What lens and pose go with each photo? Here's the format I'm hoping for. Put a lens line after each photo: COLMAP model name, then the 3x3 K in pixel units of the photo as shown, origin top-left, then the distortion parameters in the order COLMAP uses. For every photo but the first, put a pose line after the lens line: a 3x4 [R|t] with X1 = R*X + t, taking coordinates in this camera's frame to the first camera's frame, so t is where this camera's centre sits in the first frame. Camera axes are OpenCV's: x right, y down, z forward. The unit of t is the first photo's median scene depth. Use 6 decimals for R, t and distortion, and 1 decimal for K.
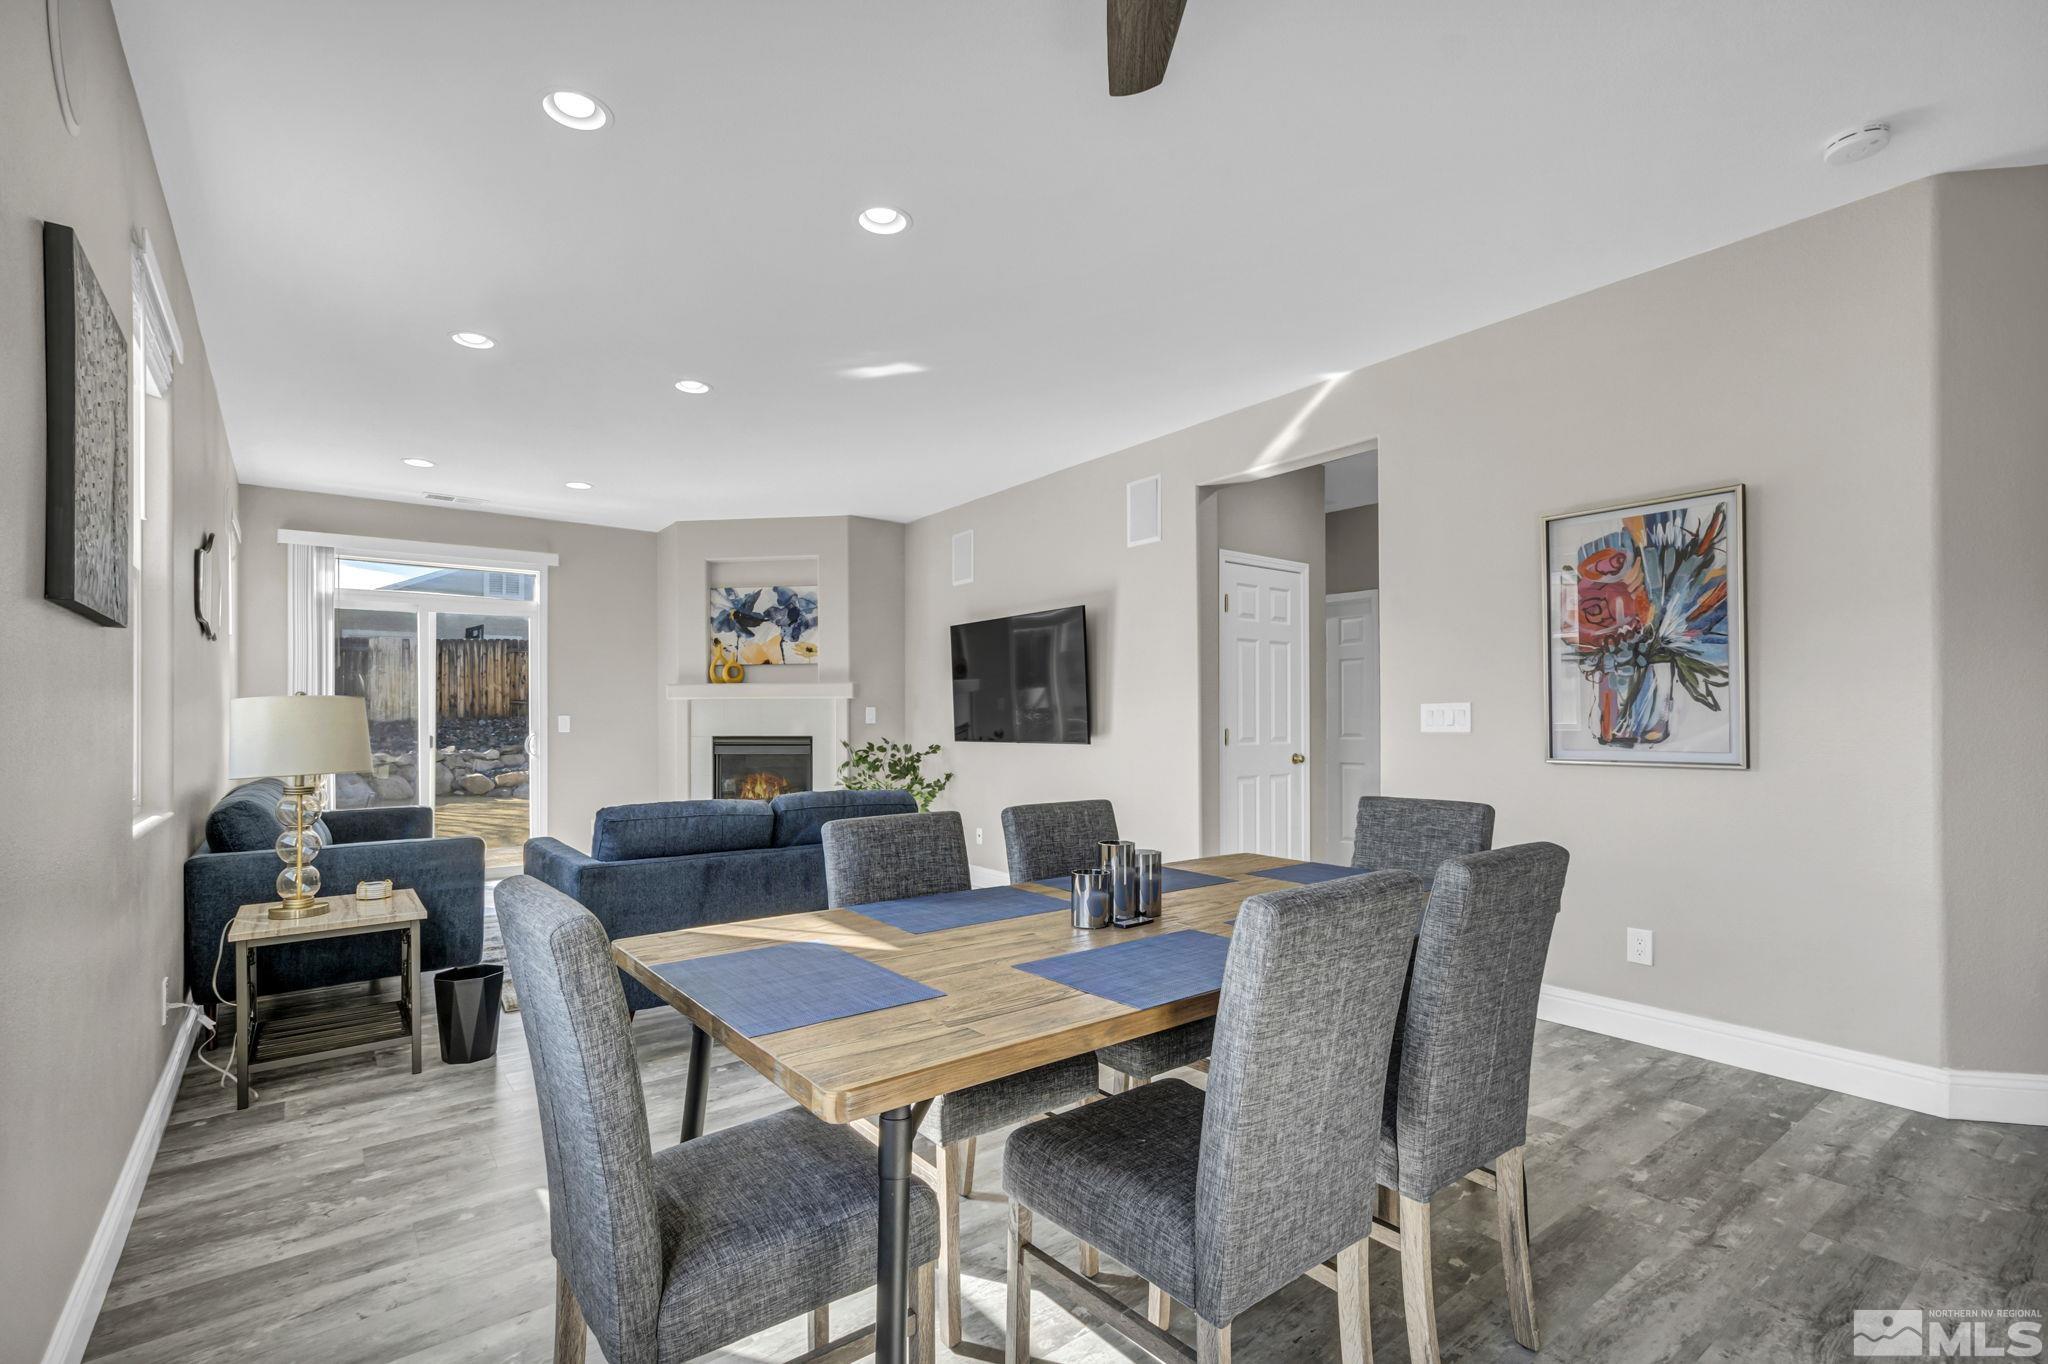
lens RADIAL K [[928.8, 0, 962.6], [0, 928.8, 711.4], [0, 0, 1]] dist [0.023660, 0.000455]
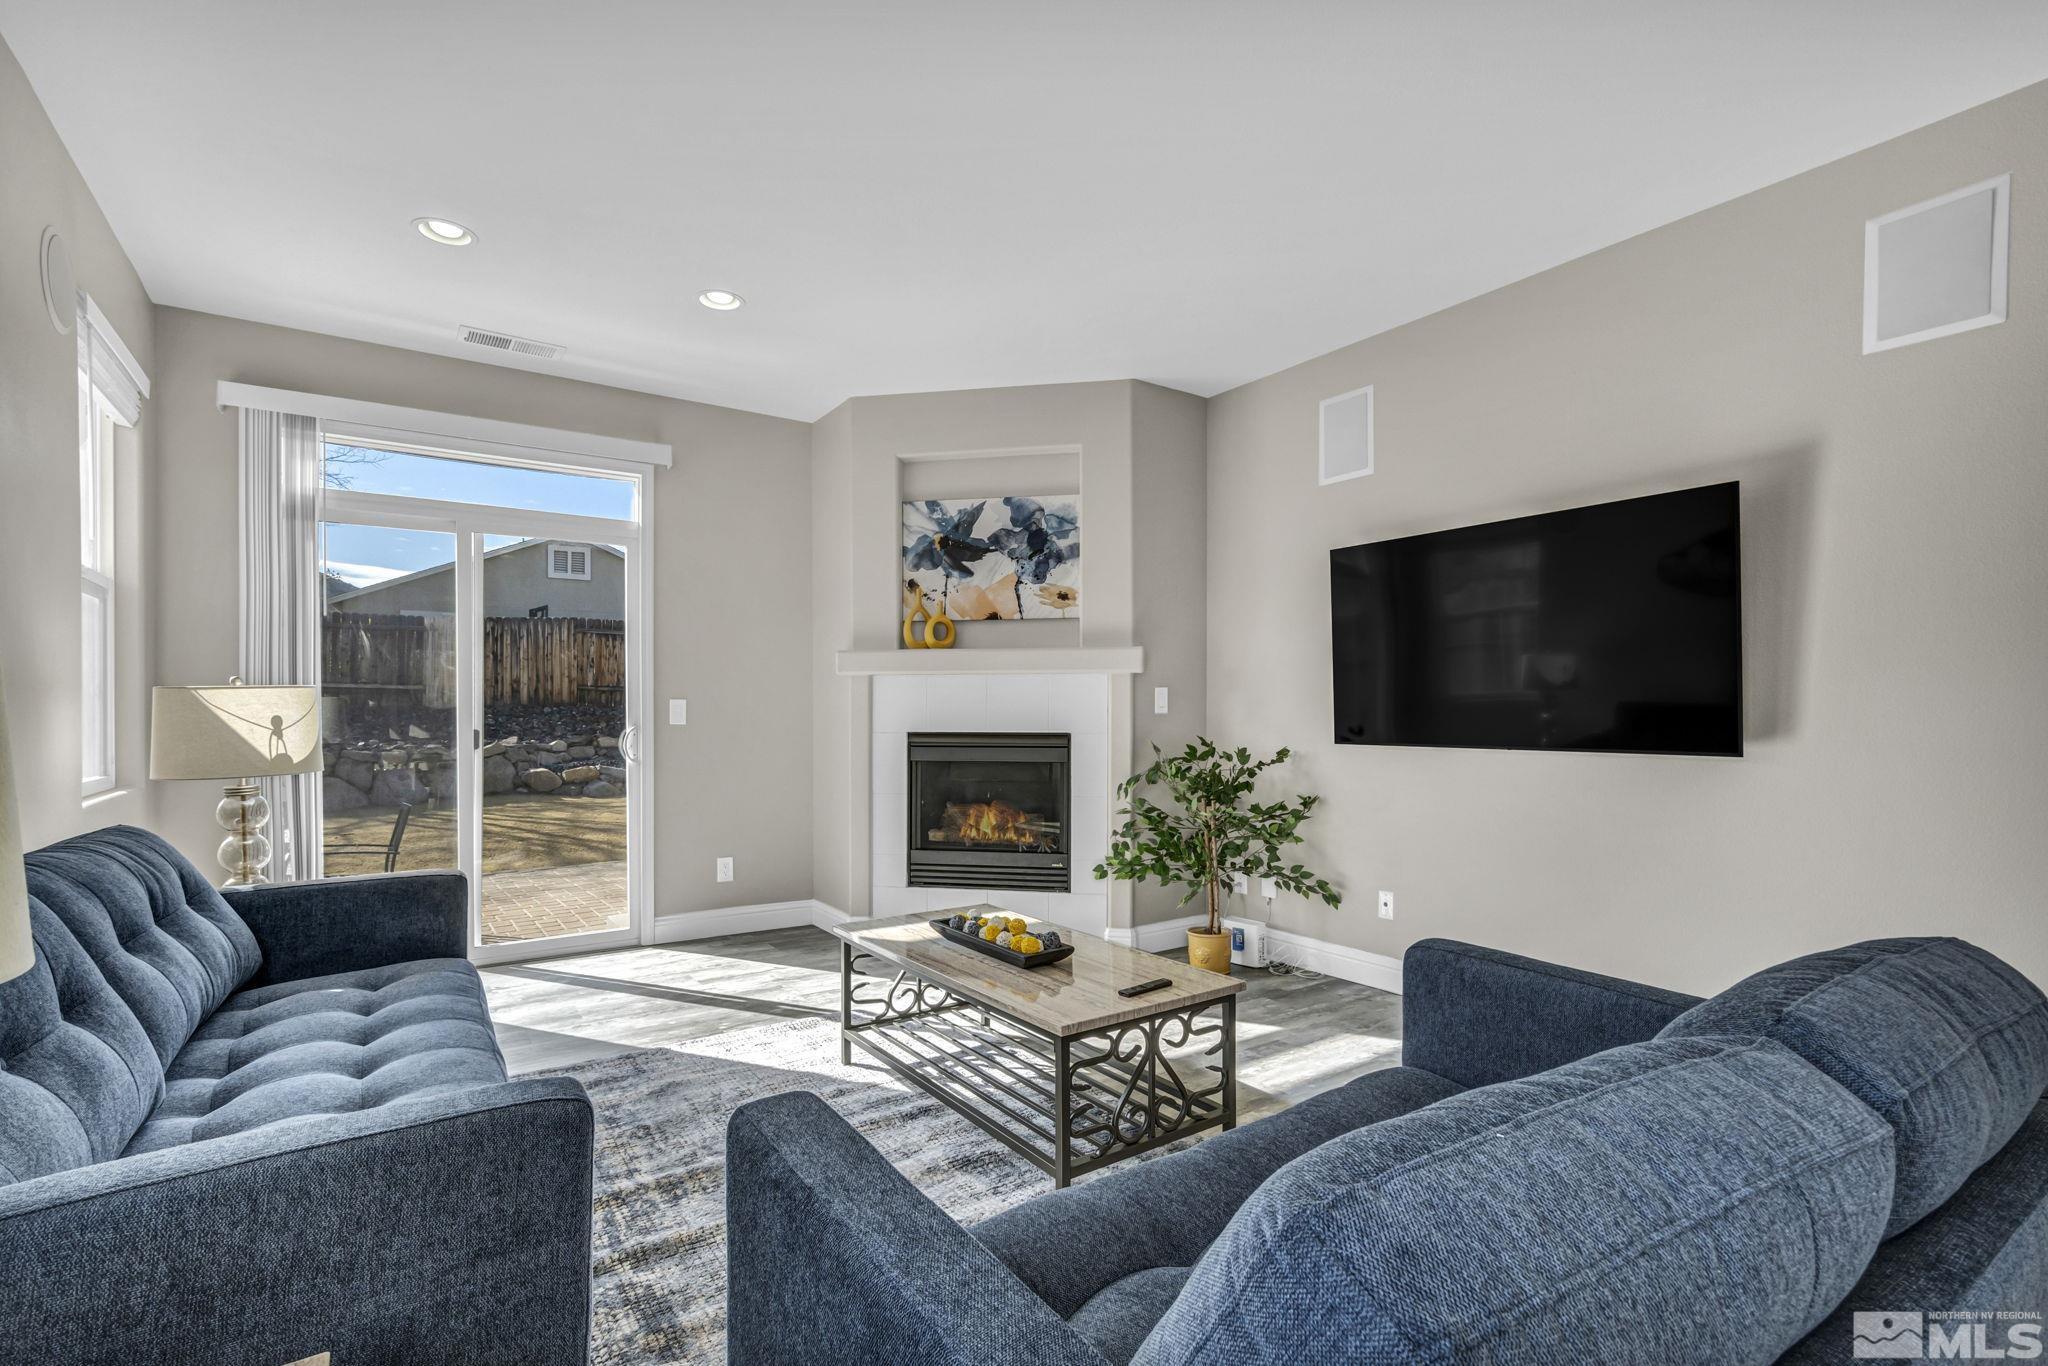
lens RADIAL K [[959.3, 0, 1010.9], [0, 959.3, 711.3], [0, 0, 1]] dist [0.008501, 0.000200]
pose [[0.999702, 0.004318, -0.024037, -0.182936], [-0.004058, 0.999933, 0.010874, 0.004837], [0.024083, -0.010773, 0.999652, 0.344618]]
